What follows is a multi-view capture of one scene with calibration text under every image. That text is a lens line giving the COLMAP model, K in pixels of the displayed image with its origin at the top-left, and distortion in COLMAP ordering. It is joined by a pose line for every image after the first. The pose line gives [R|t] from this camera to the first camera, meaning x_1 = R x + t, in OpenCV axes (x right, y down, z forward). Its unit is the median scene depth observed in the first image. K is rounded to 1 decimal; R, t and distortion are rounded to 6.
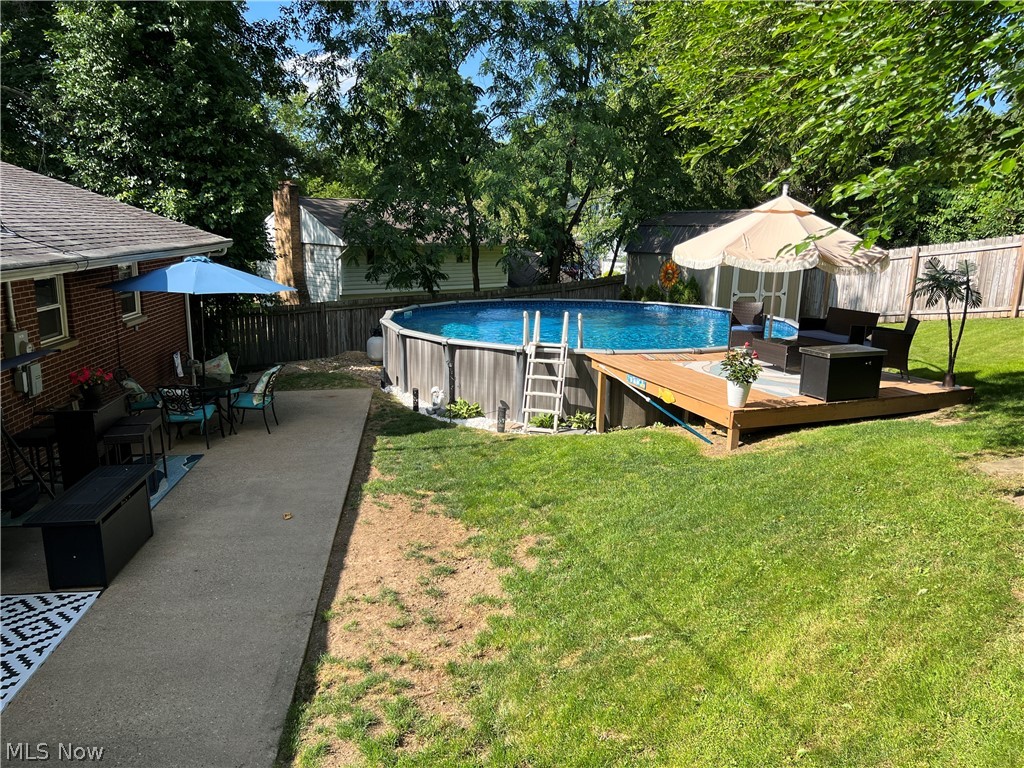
lens RADIAL K [[772.1, 0, 511.2], [0, 772.1, 384.0], [0, 0, 1]] dist [0.015013, -0.013113]
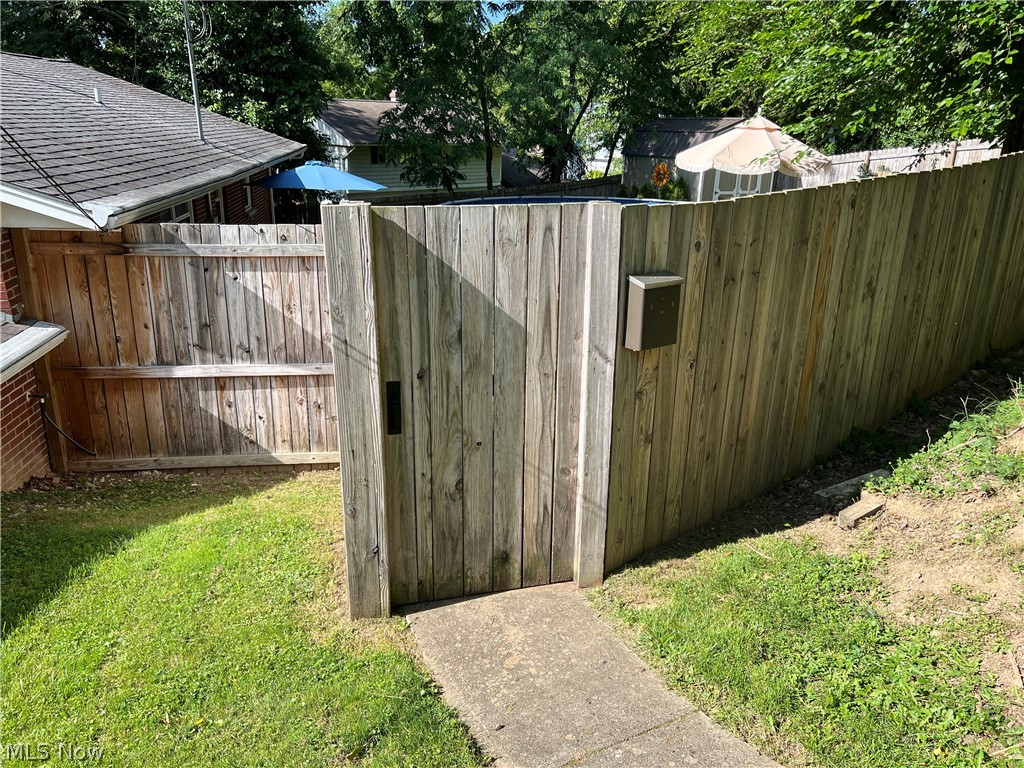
lens RADIAL K [[772.1, 0, 512.5], [0, 772.1, 380.0], [0, 0, 1]] dist [0.015013, -0.013113]
pose [[0.999331, -0.007643, 0.035752, -0.072491], [0.003305, 0.992784, 0.119872, 0.028970], [-0.036410, -0.119674, 0.992145, -0.215178]]
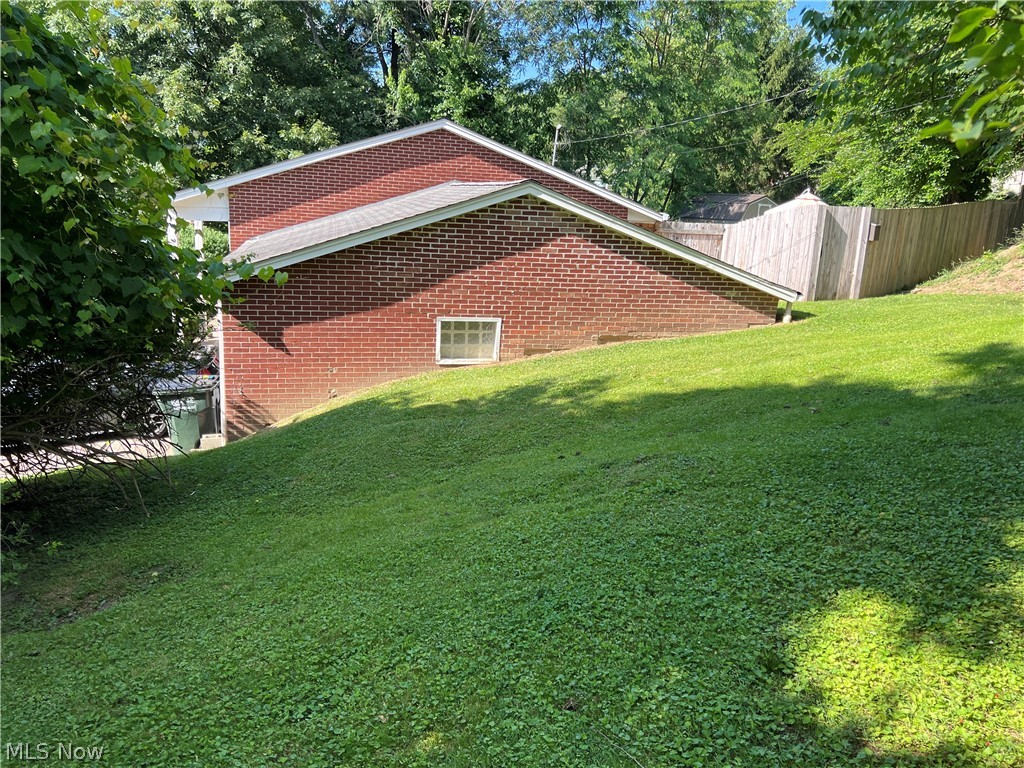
lens RADIAL K [[772.1, 0, 509.8], [0, 772.1, 386.8], [0, 0, 1]] dist [0.015013, -0.013113]
pose [[0.994610, 0.008295, 0.103357, -3.760257], [-0.012970, 0.998919, 0.044649, 1.215469], [-0.102875, -0.045749, 0.993642, -5.387063]]
